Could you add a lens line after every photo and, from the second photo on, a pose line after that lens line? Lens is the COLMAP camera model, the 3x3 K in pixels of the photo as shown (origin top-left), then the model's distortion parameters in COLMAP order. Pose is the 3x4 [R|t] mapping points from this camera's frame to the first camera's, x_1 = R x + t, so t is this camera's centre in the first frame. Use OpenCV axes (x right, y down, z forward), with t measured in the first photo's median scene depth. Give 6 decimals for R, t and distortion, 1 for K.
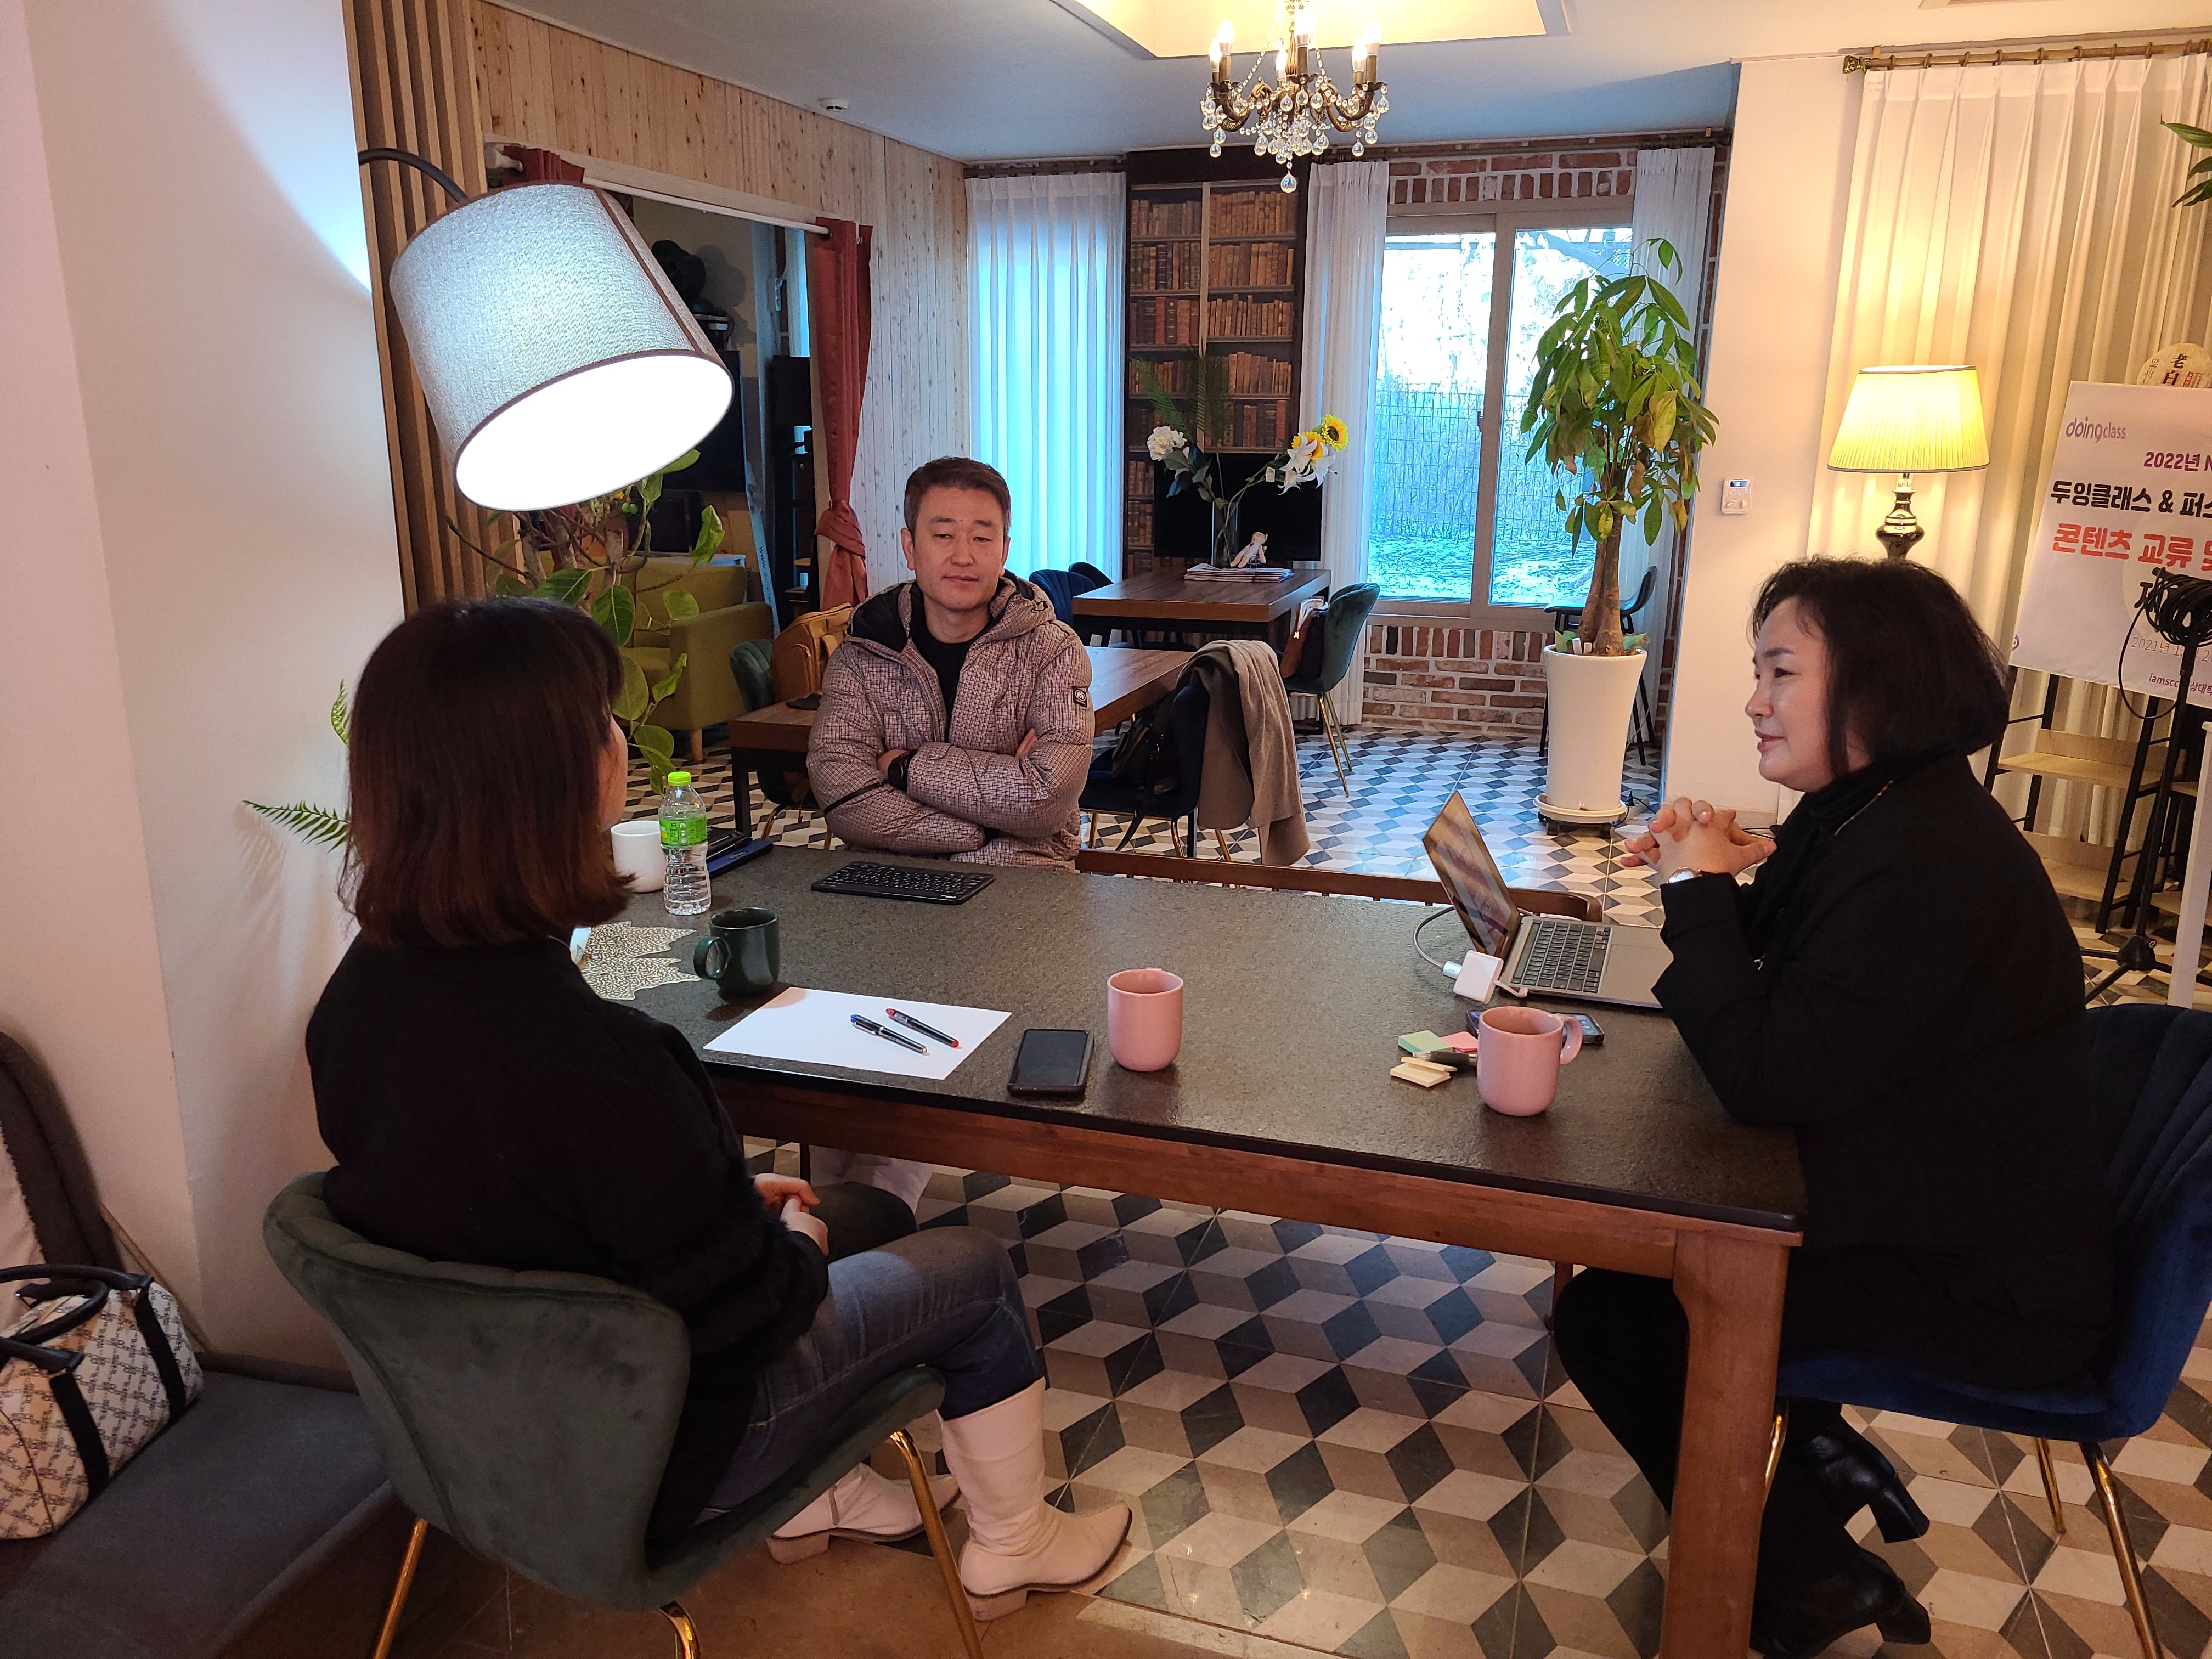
lens RADIAL K [[1656.7, 0, 1103.6], [0, 1656.7, 830.3], [0, 0, 1]] dist [0.055404, -0.028113]
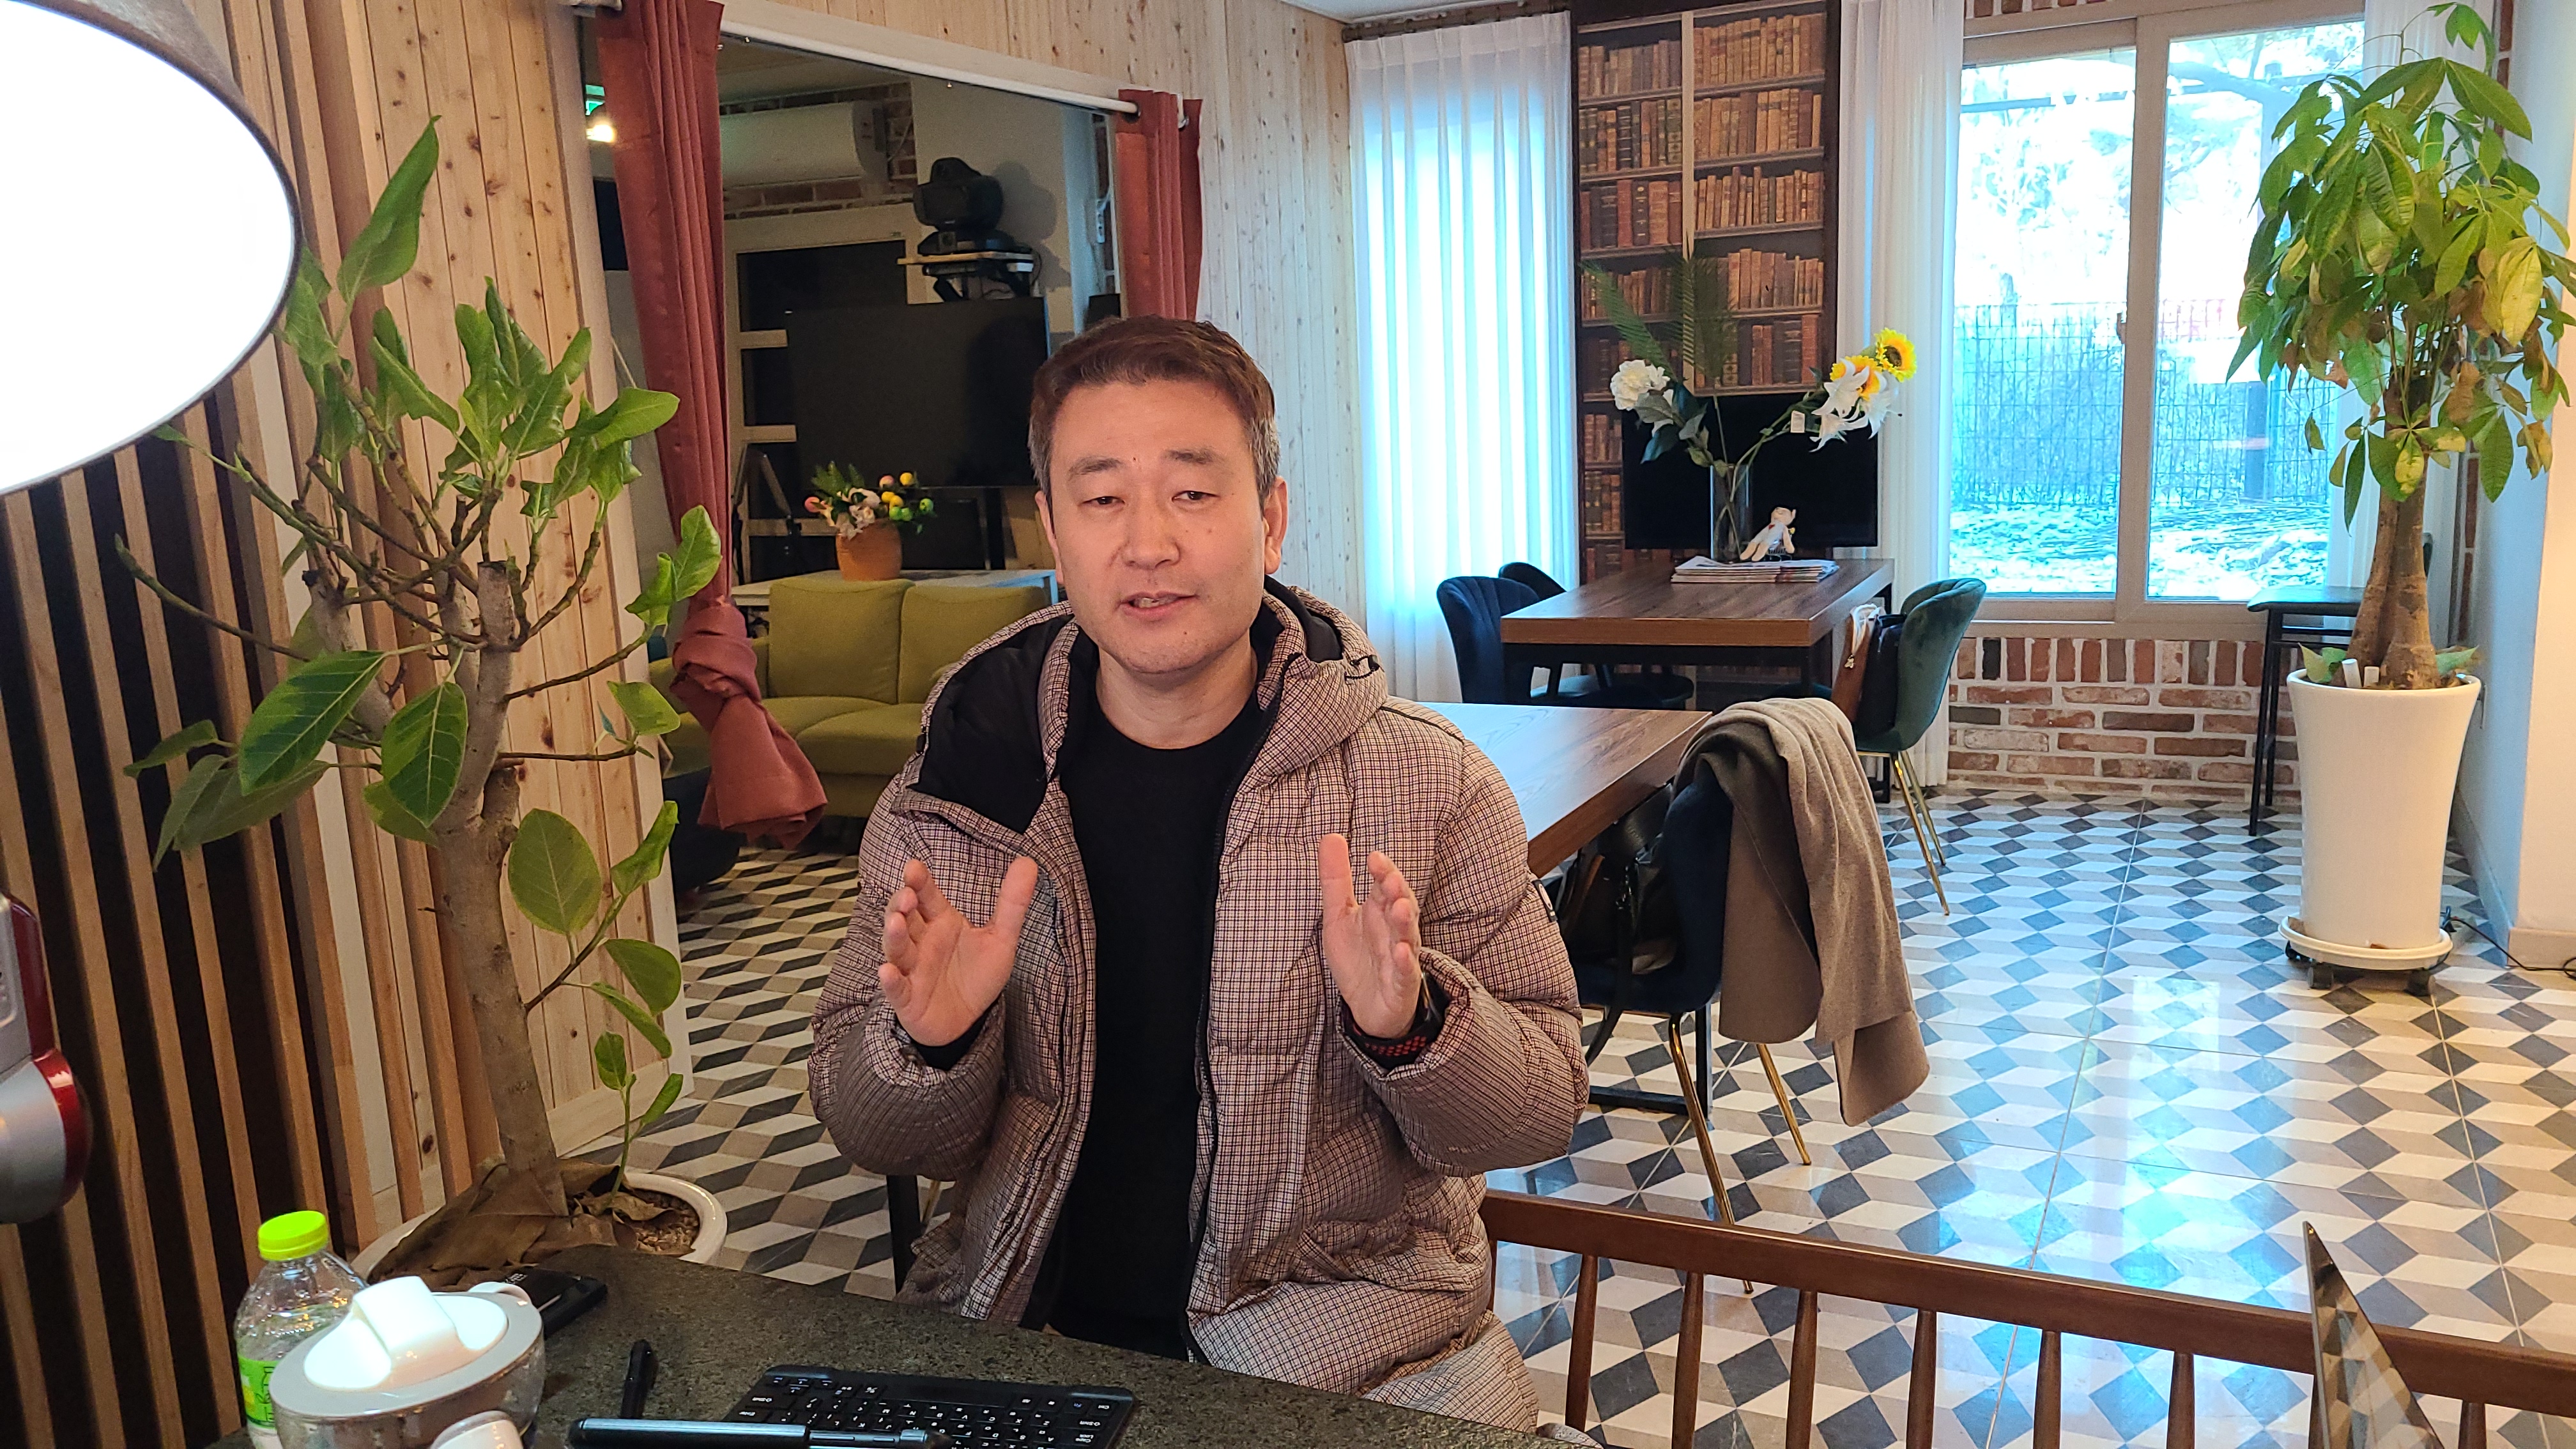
lens RADIAL K [[1933.0, 0, 1289.2], [0, 1933.0, 730.8], [0, 0, 1]] dist [0.045741, -0.013270]
pose [[0.989194, -0.027207, -0.144069, 0.007168], [0.017093, 0.997331, -0.070982, -0.040277], [0.145616, 0.067752, 0.987019, 0.219039]]
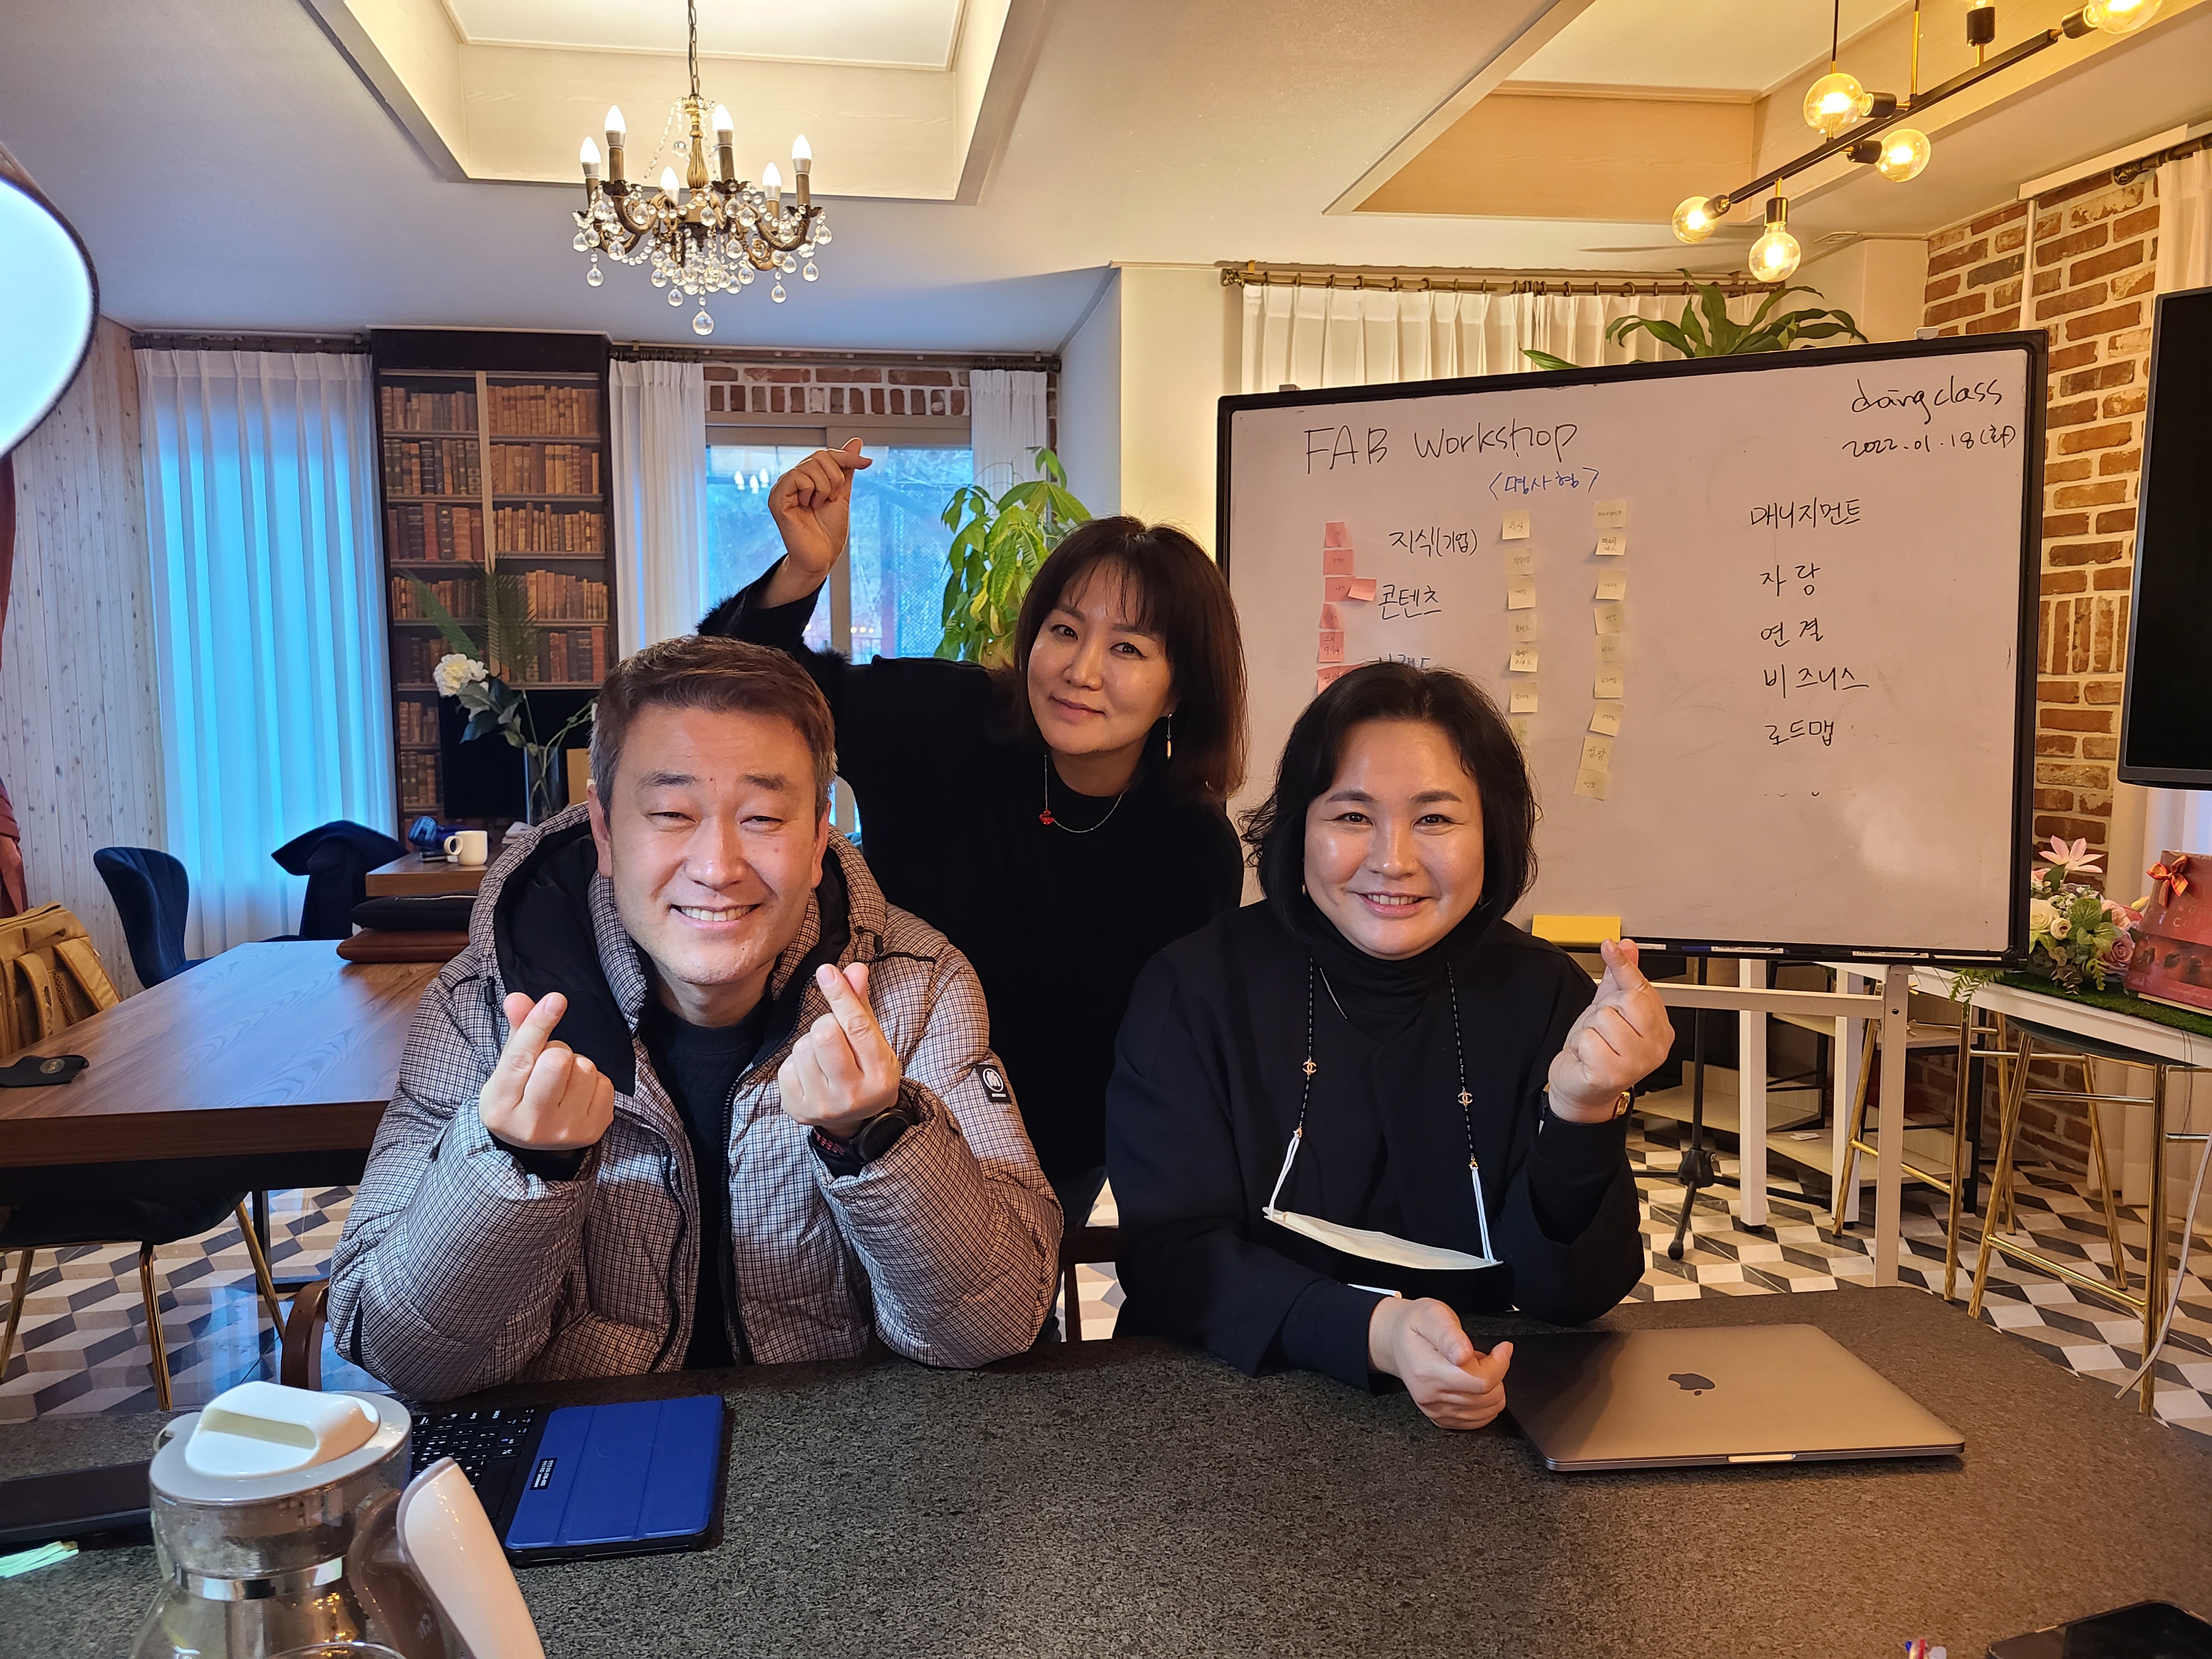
lens RADIAL K [[1669.0, 0, 1076.3], [0, 1669.0, 839.7], [0, 0, 1]] dist [0.052636, -0.030680]
pose [[0.893321, -0.057867, 0.445678, -0.065698], [0.124357, 0.984784, -0.121396, -0.024003], [-0.431872, 0.163868, 0.886924, 0.187102]]
